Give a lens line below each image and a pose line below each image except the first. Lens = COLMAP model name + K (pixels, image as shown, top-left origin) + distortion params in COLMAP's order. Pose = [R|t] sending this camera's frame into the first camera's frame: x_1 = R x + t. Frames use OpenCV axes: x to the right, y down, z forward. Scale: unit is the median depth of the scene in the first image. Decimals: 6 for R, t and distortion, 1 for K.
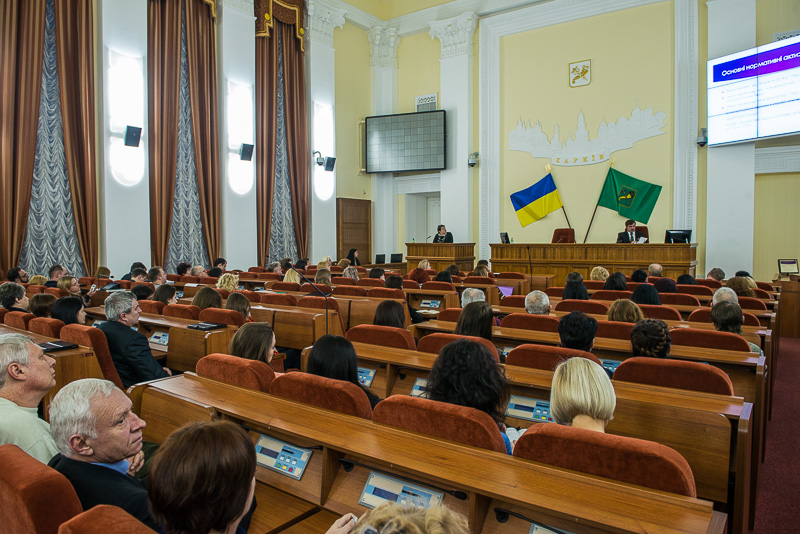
lens RADIAL K [[550.9, 0, 400.0], [0, 550.9, 267.0], [0, 0, 1]] dist [-0.045514, -0.003259]
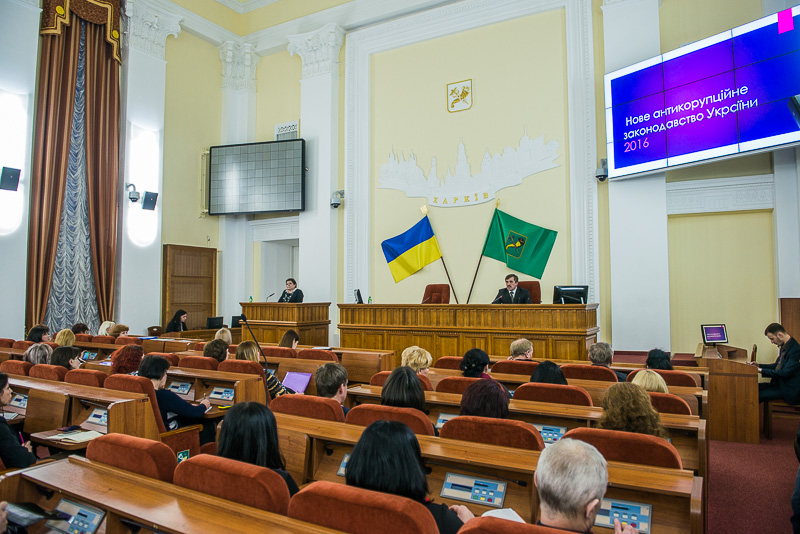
lens RADIAL K [[550.9, 0, 400.0], [0, 550.9, 267.0], [0, 0, 1]] dist [-0.045514, -0.003259]
pose [[0.994077, 0.008279, 0.108362, 0.147387], [0.002899, 0.994720, -0.102590, -0.013329], [-0.108640, 0.102296, 0.988804, 0.210290]]
